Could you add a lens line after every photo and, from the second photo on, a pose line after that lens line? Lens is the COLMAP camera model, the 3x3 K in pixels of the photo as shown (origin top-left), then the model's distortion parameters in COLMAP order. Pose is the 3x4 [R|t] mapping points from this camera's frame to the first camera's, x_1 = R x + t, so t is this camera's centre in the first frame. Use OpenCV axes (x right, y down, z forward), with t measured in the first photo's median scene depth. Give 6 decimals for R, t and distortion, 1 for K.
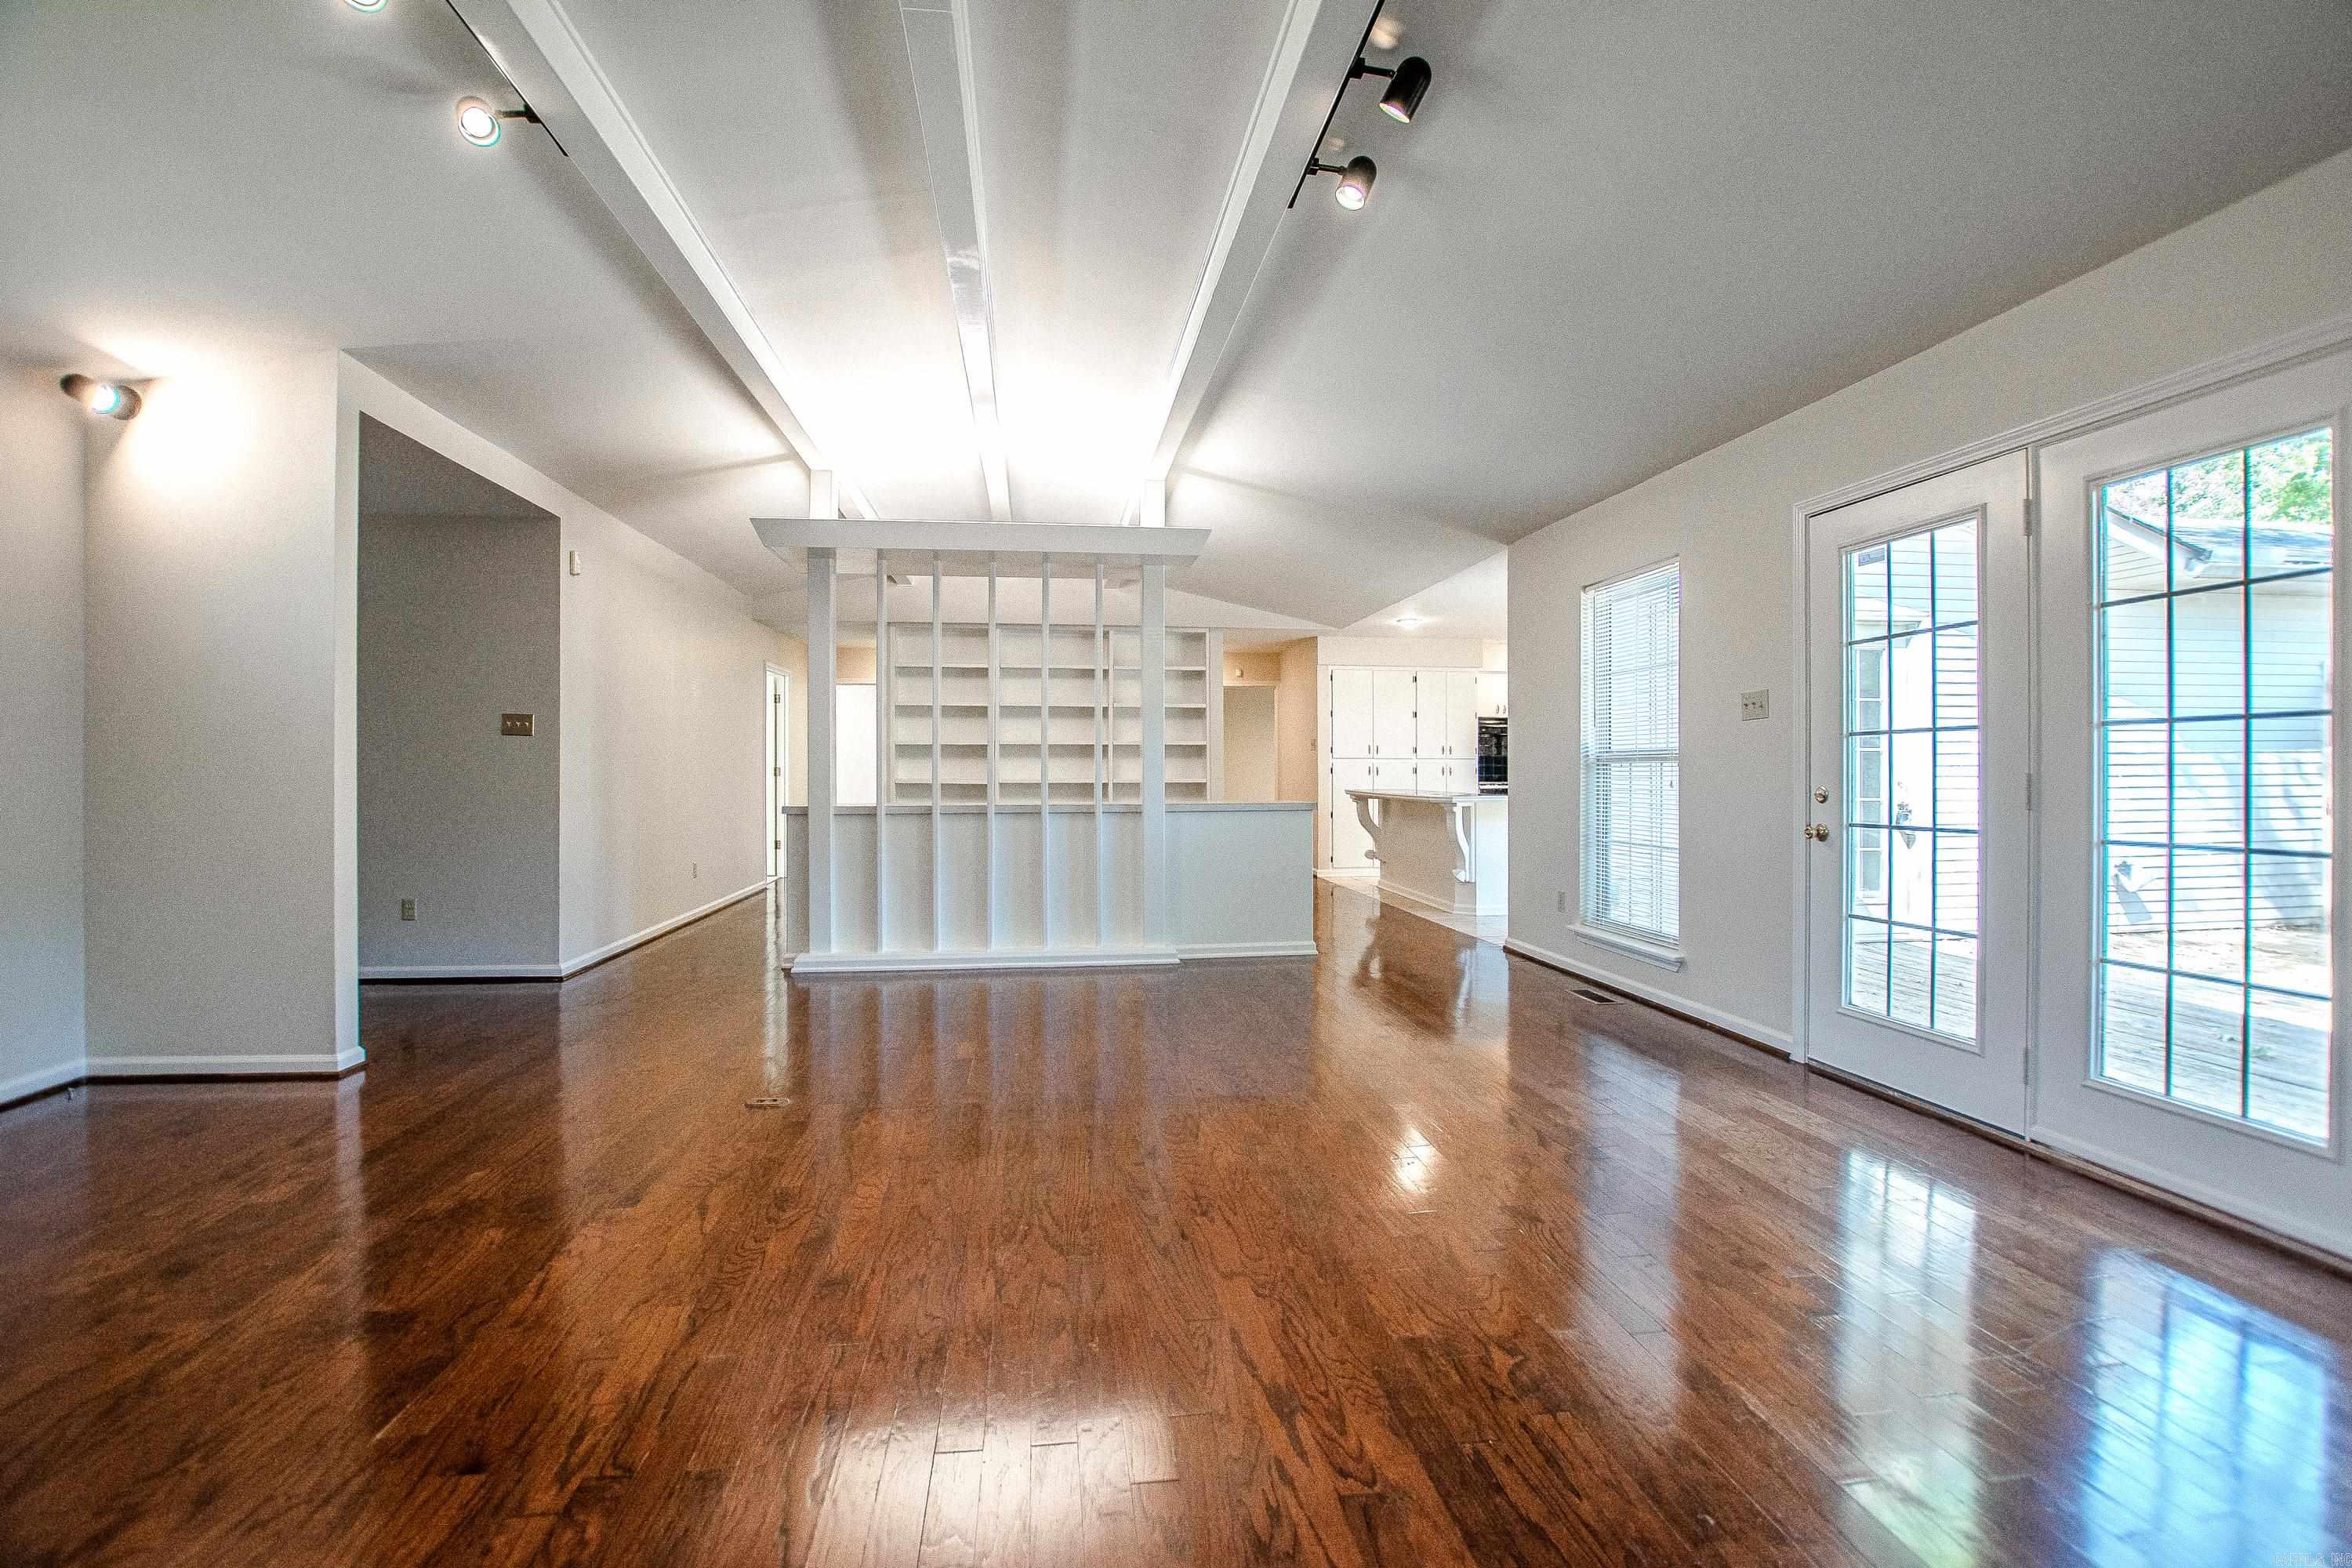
lens RADIAL K [[1069.3, 0, 1185.9], [0, 1069.3, 761.2], [0, 0, 1]] dist [-0.021775, 0.001496]
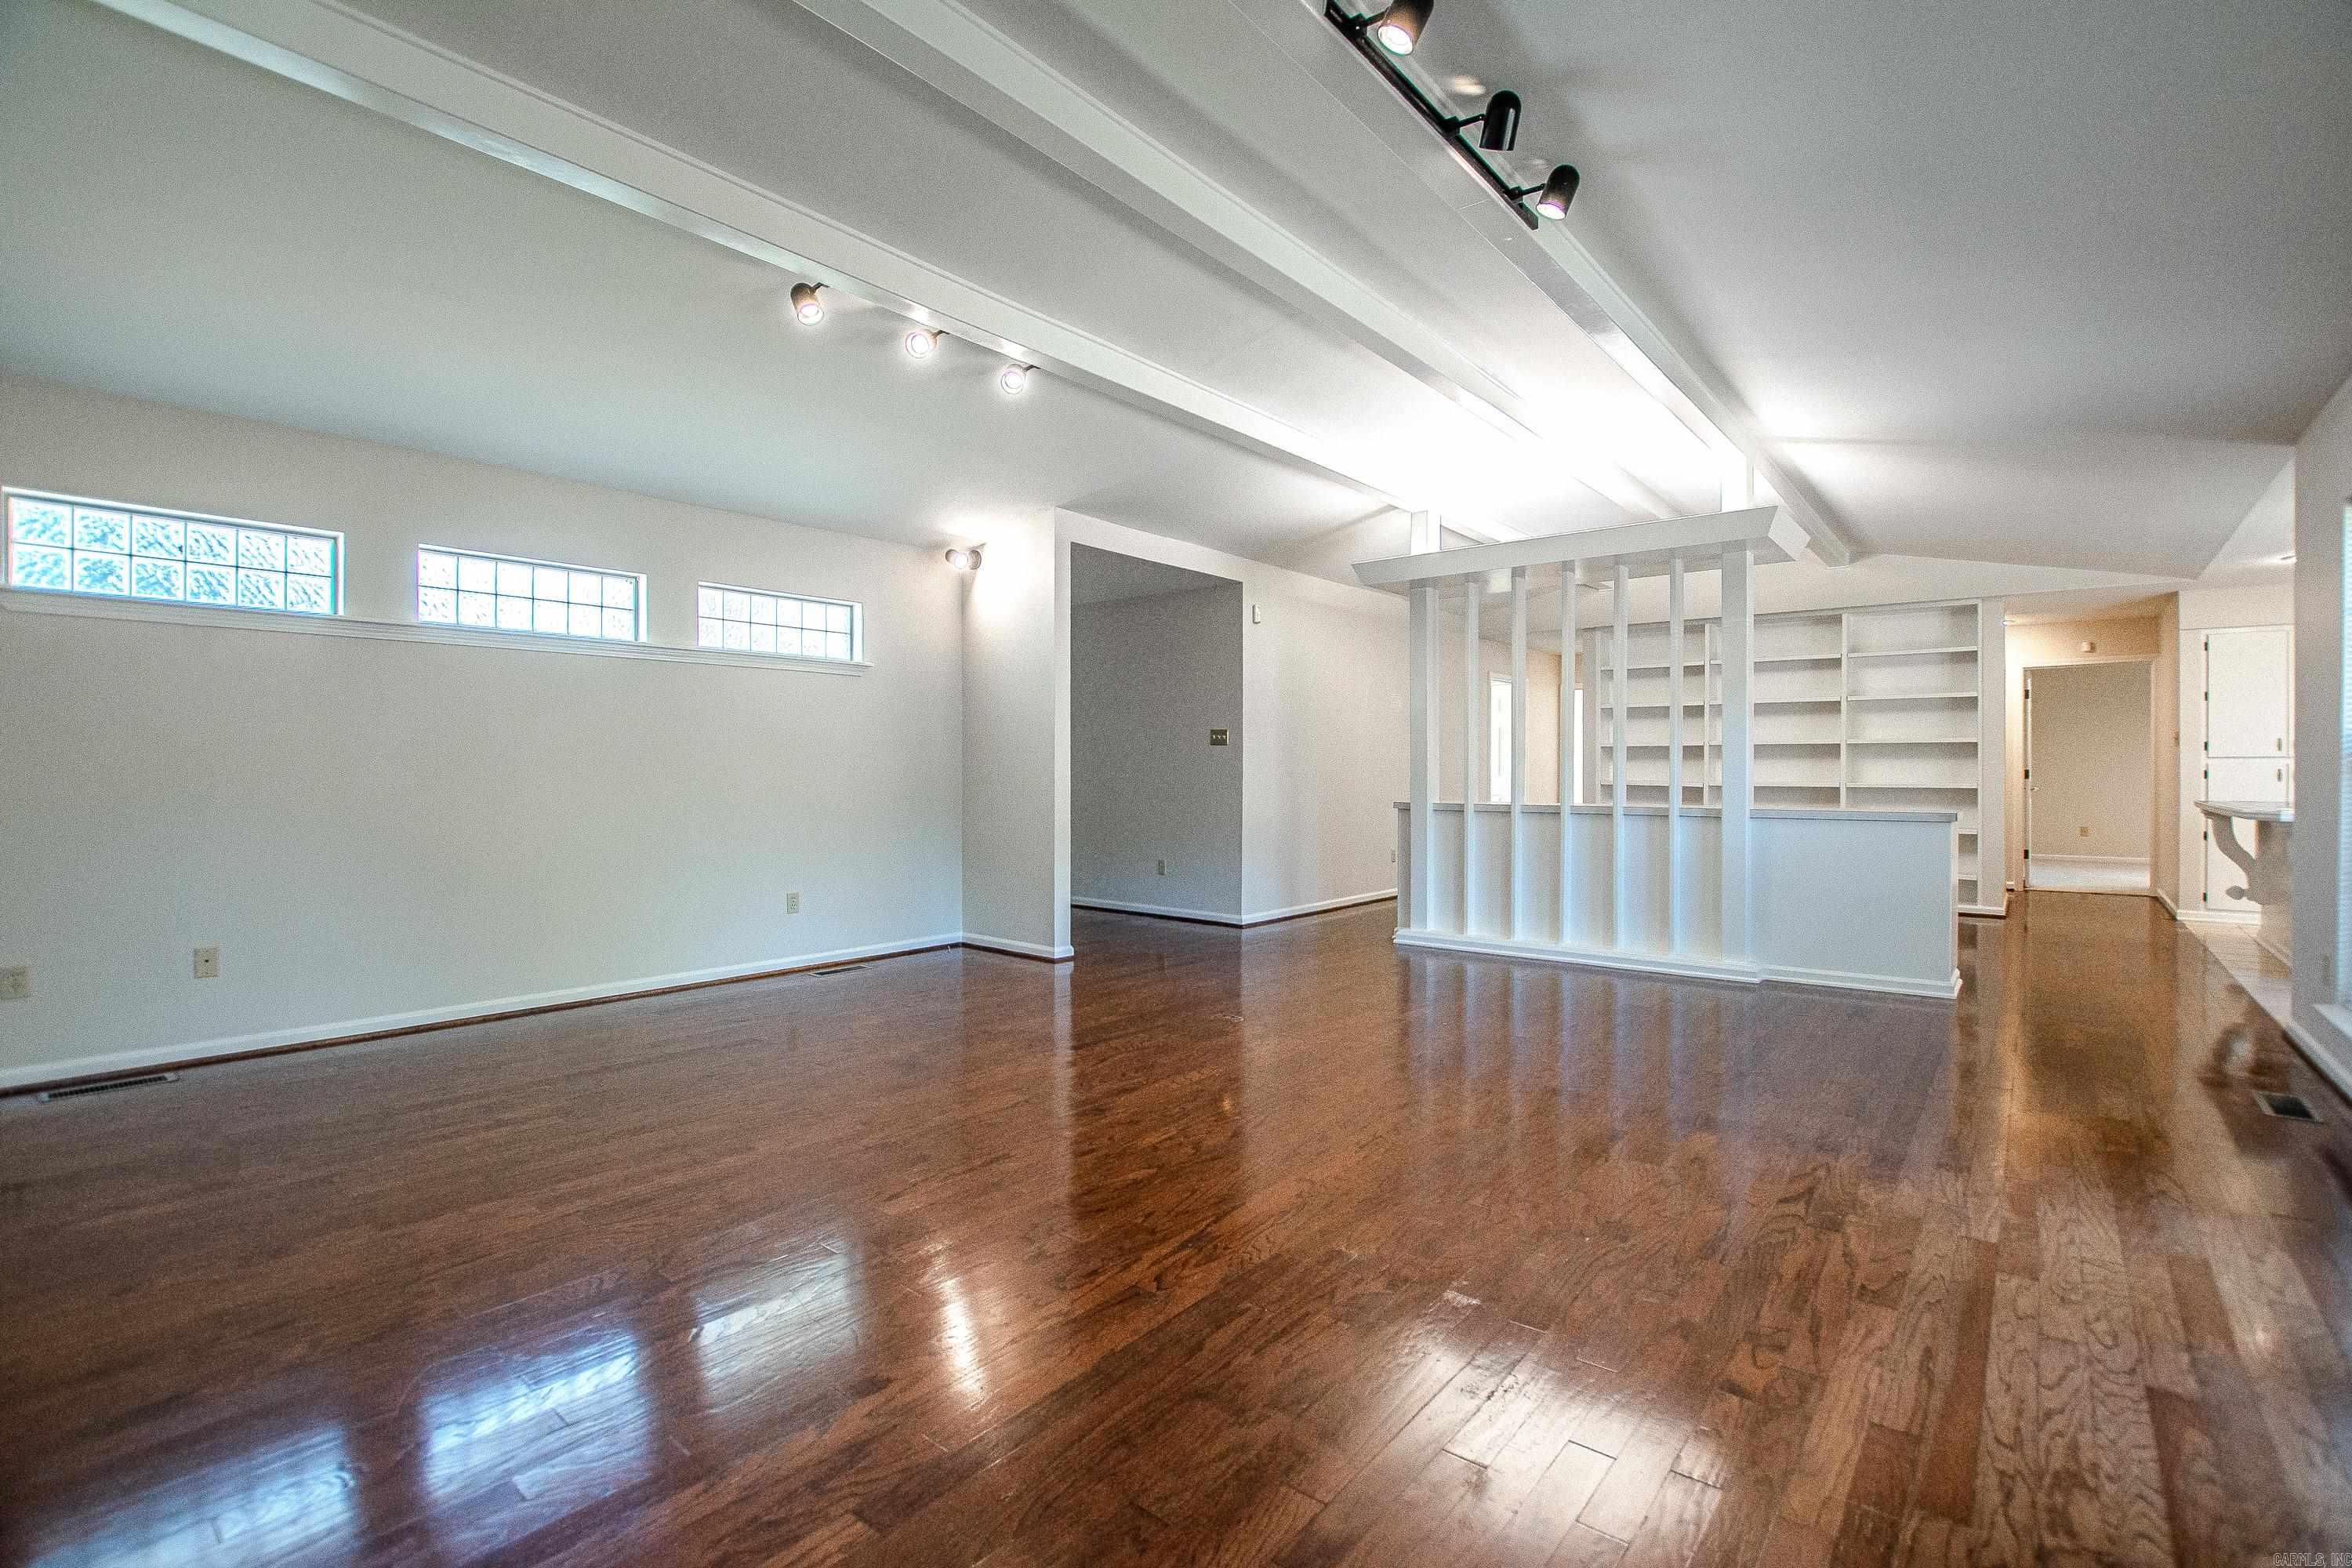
lens RADIAL K [[1069.3, 0, 1185.9], [0, 1069.3, 761.2], [0, 0, 1]] dist [-0.021775, 0.001496]
pose [[0.685910, -0.004100, -0.727675, 0.326560], [0.002795, 0.999992, -0.002999, 0.000145], [0.727681, 0.000024, 0.685916, 0.020196]]
